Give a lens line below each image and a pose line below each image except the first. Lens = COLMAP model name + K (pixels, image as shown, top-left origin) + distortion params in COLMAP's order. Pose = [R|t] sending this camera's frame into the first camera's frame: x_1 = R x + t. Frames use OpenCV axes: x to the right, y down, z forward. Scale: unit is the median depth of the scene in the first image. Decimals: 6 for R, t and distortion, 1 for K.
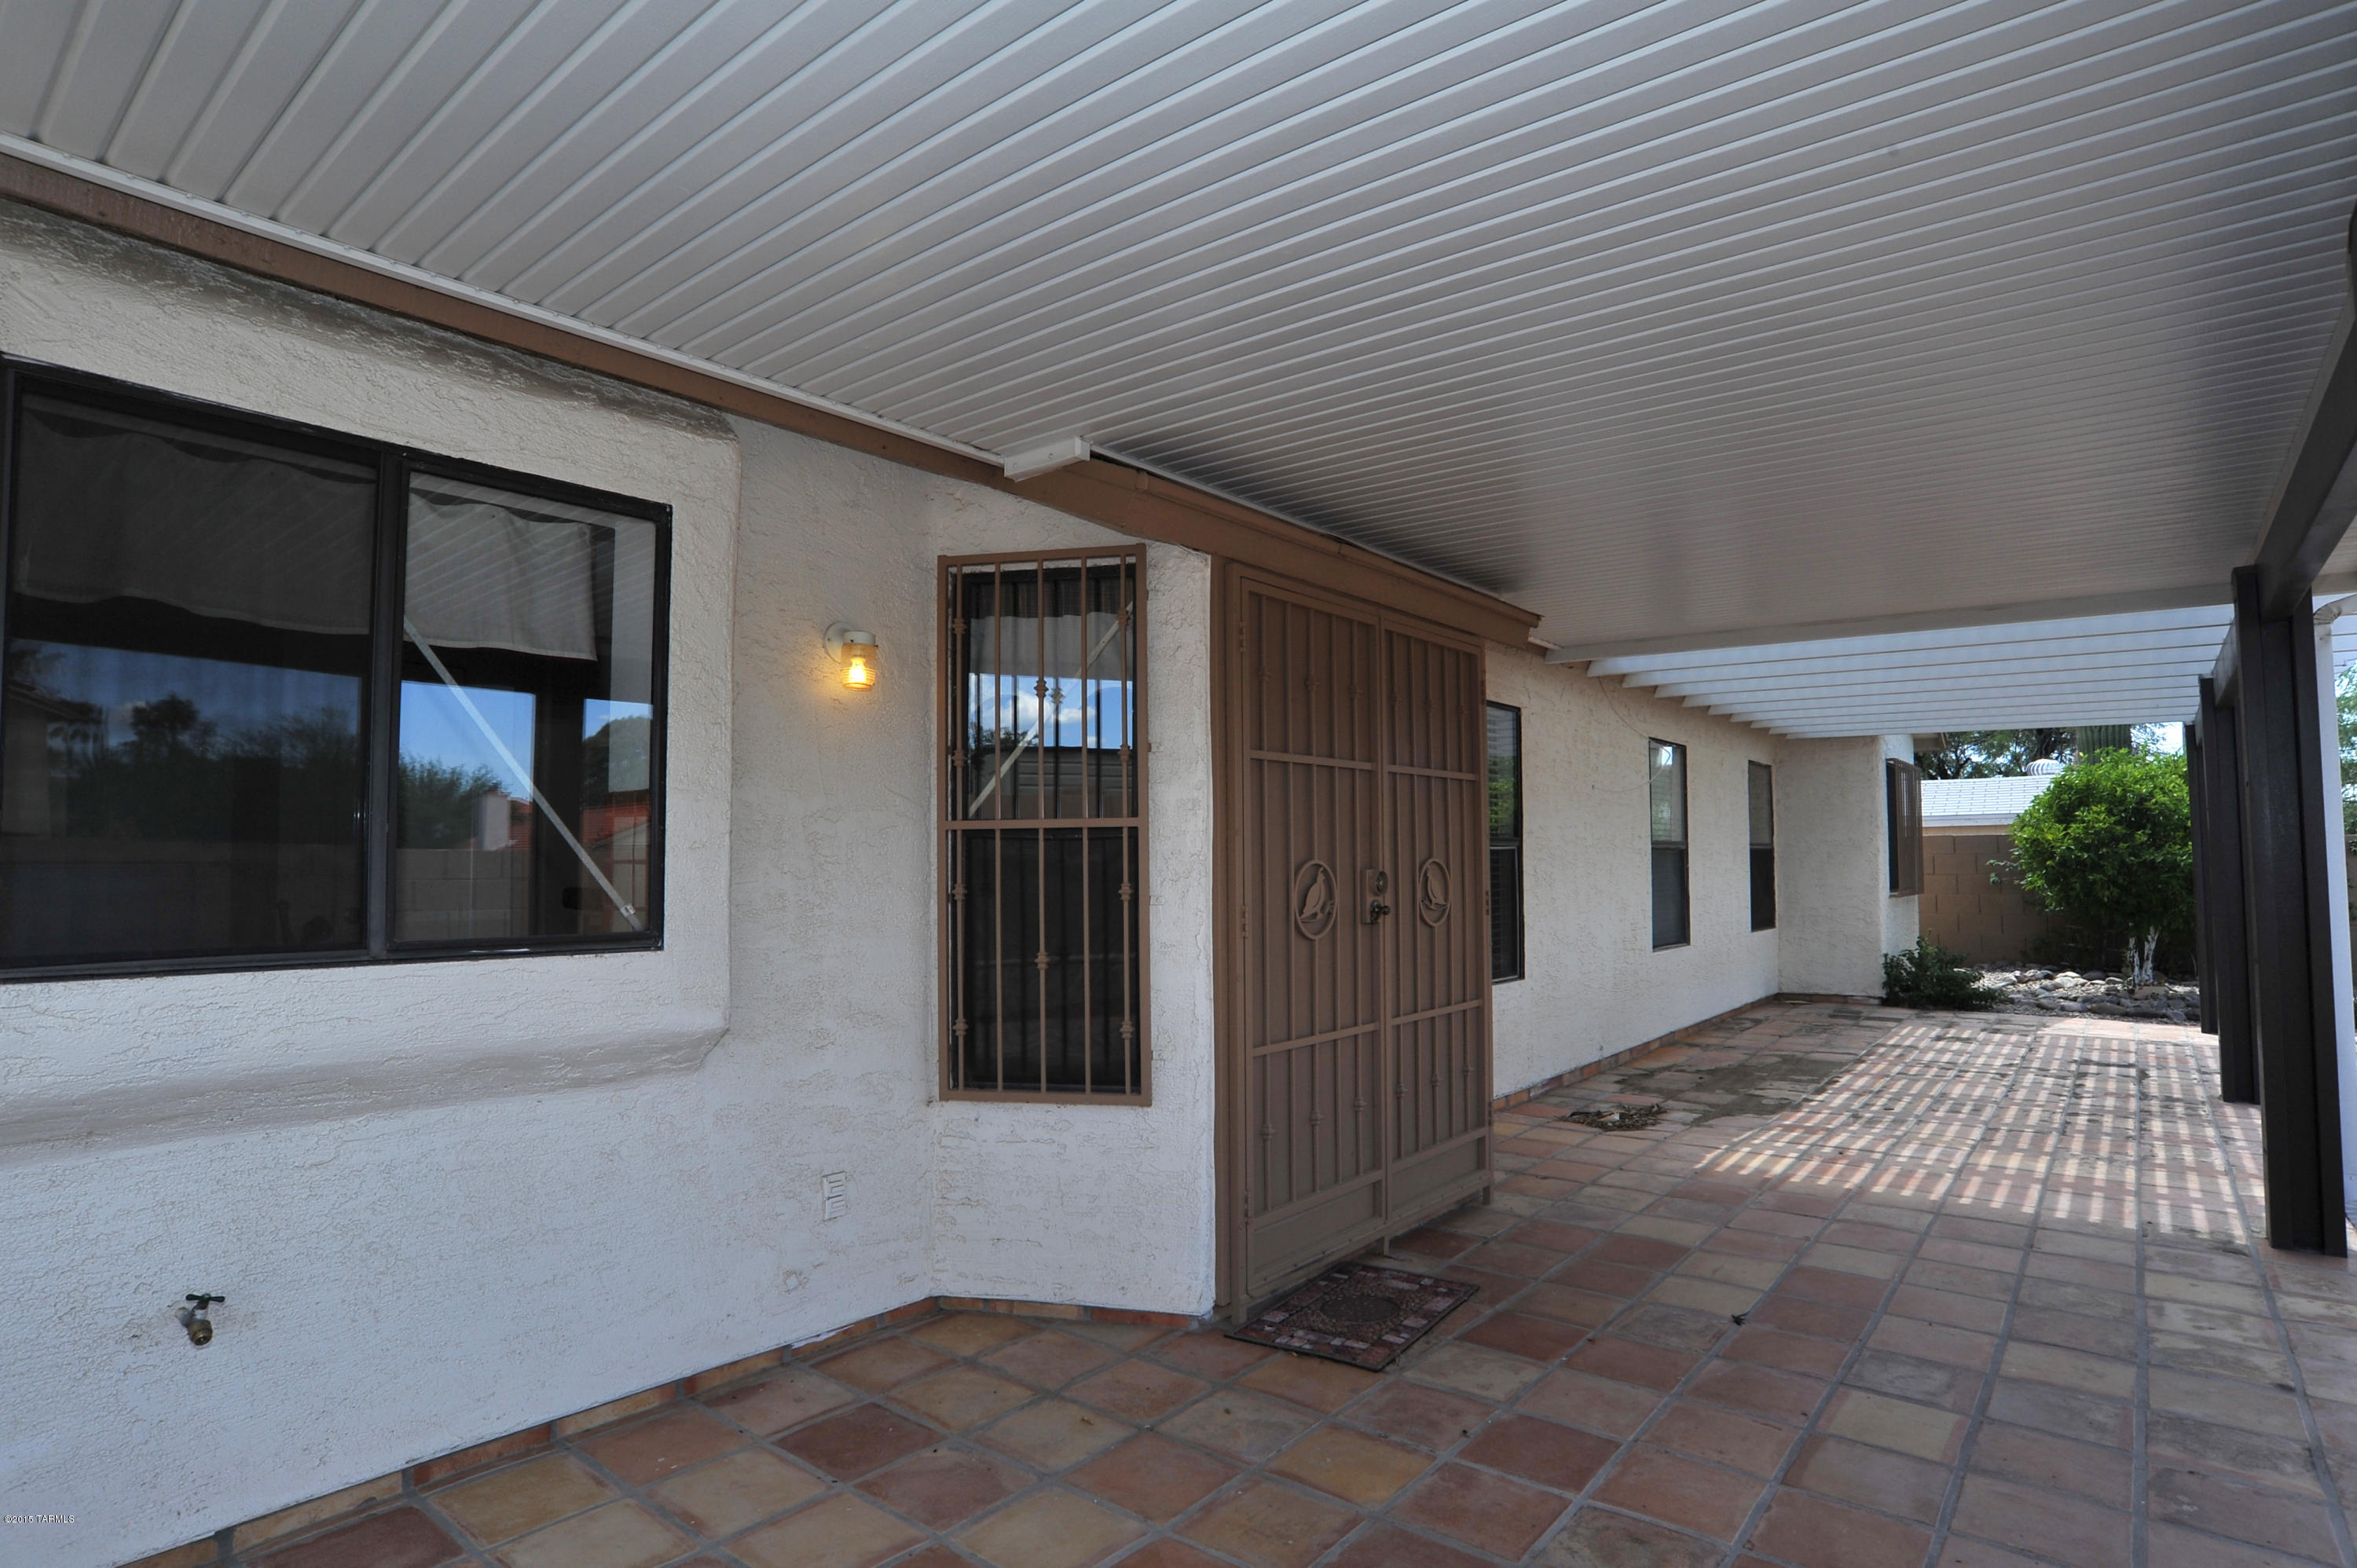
lens RADIAL K [[1190.3, 0, 1176.7], [0, 1190.3, 793.9], [0, 0, 1]] dist [-0.105129, 0.049262]
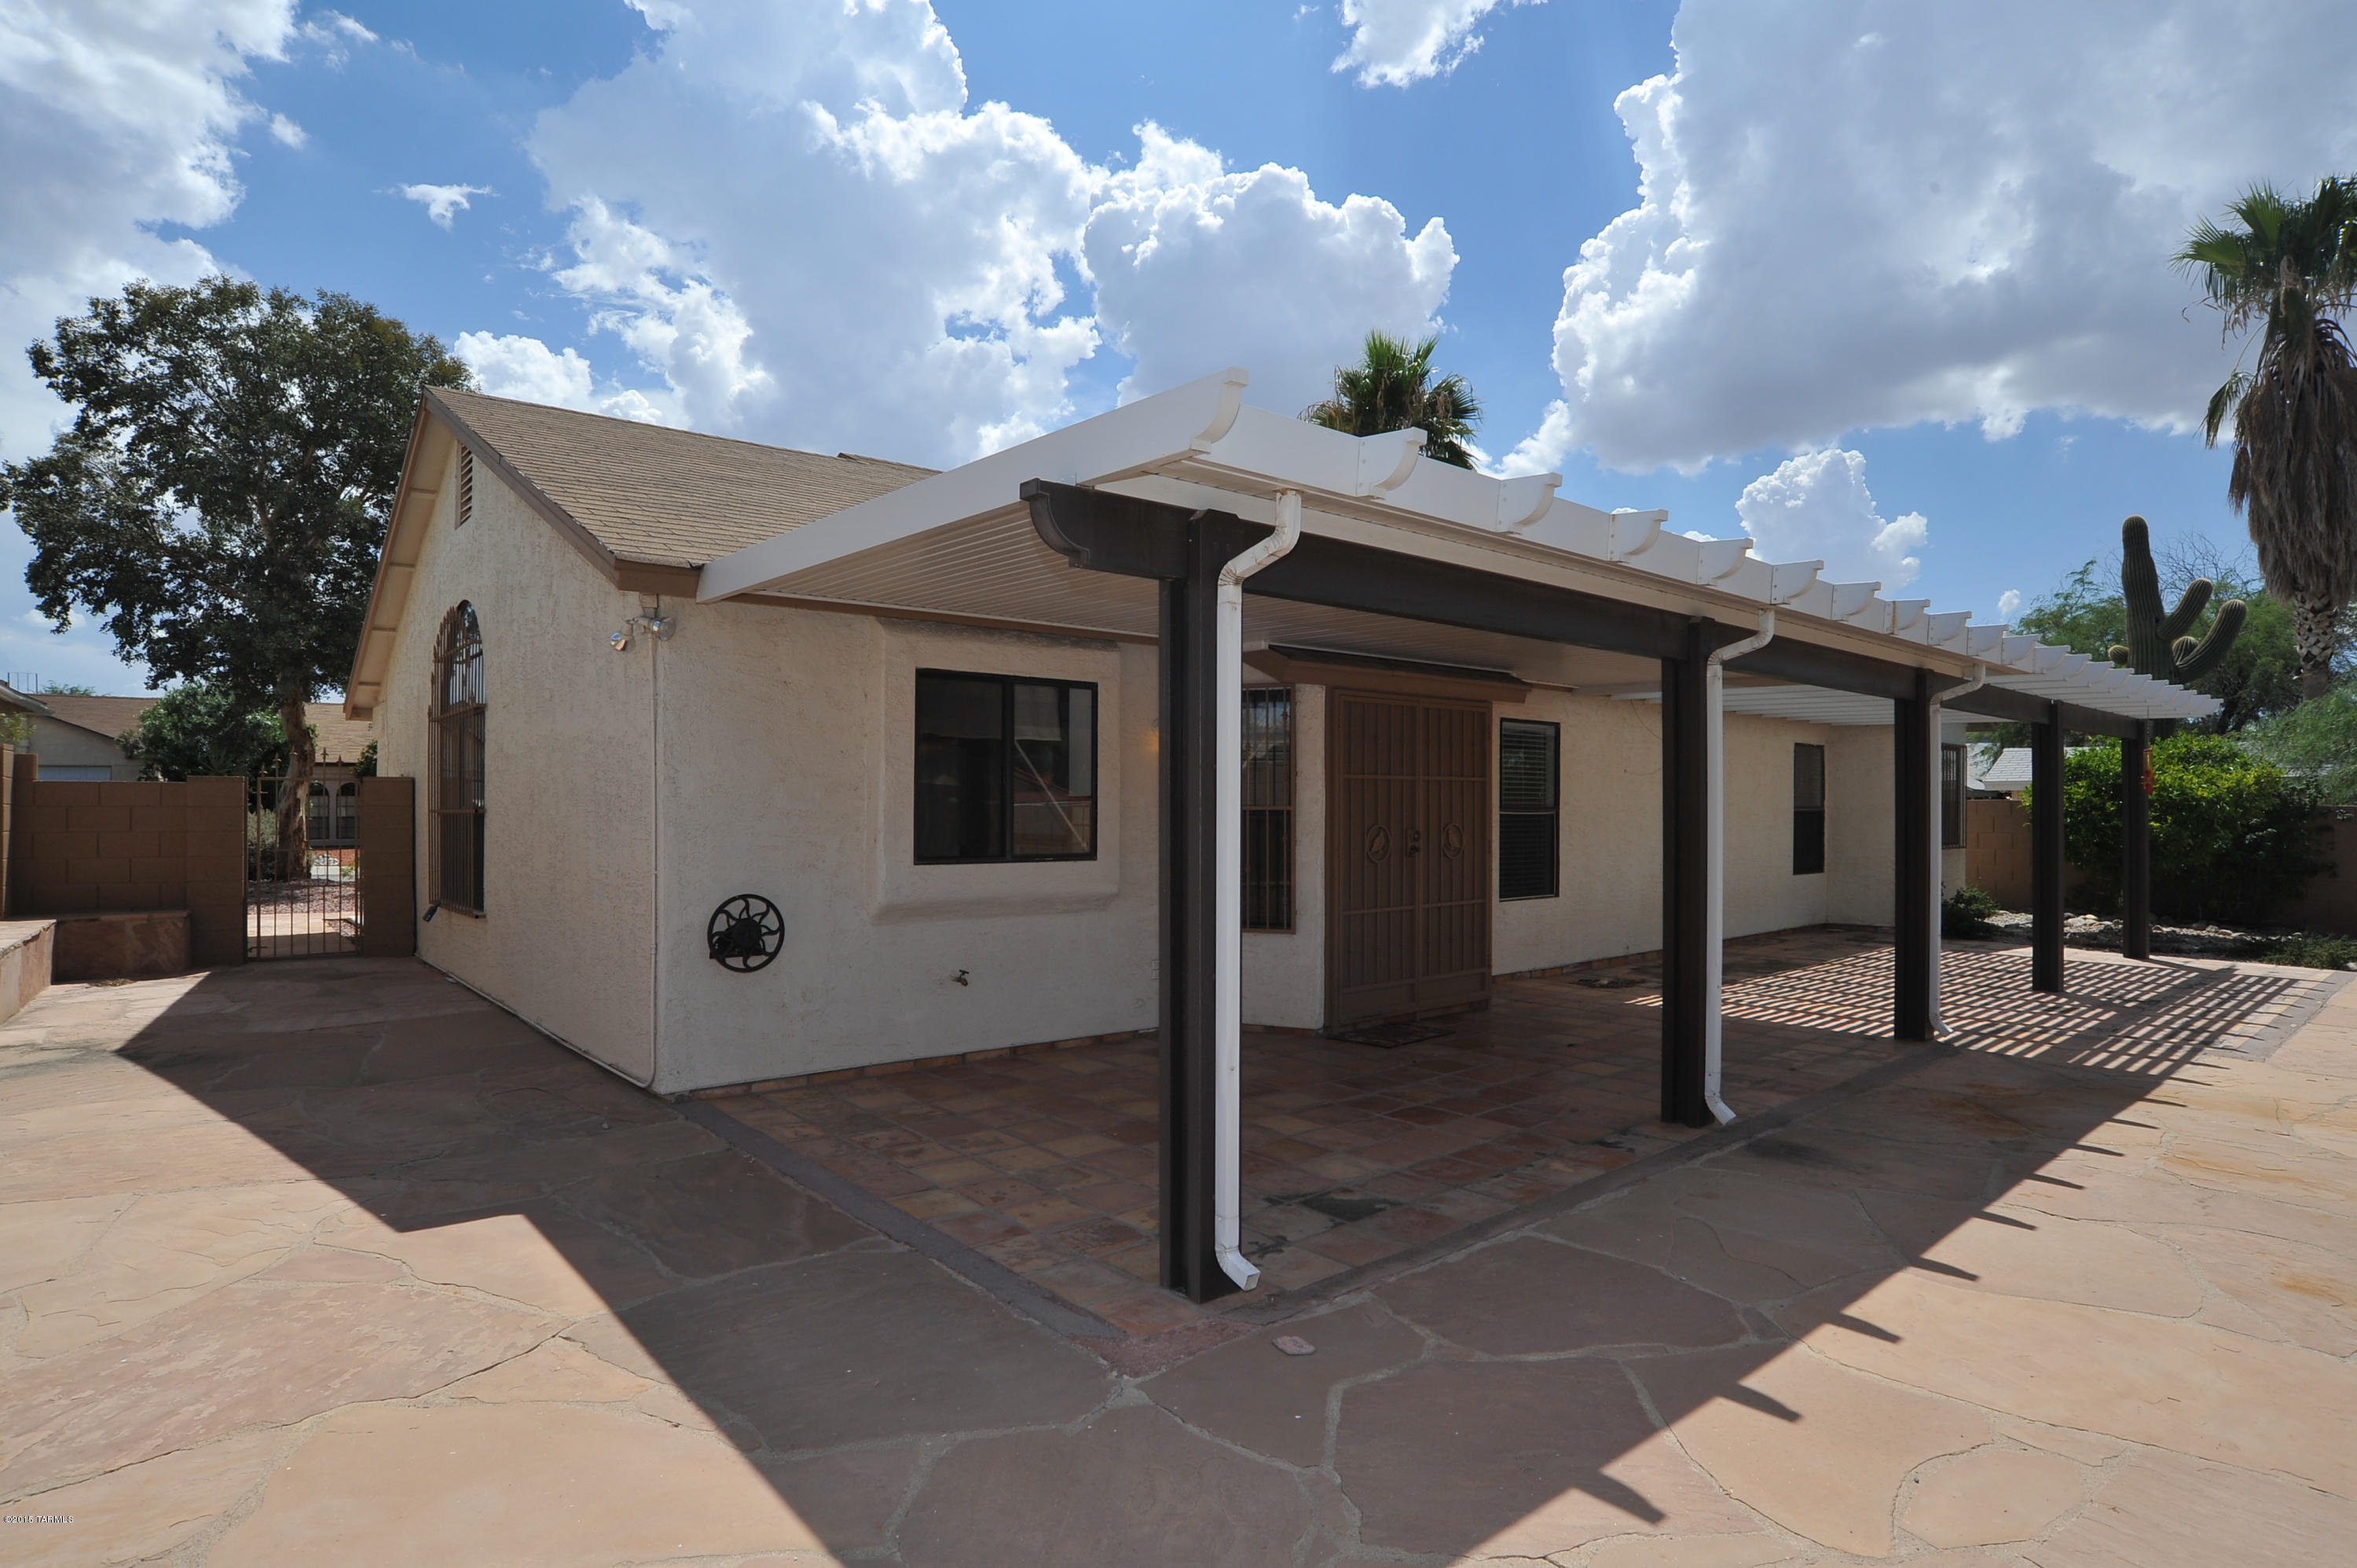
lens RADIAL K [[1134.9, 0, 1178.5], [0, 1134.9, 784.0], [0, 0, 1]] dist [-0.065546, 0.027961]
pose [[0.981121, 0.004989, -0.193331, 0.171802], [0.002265, 0.999302, 0.037279, -0.100495], [0.193382, -0.037013, 0.980425, -1.122830]]
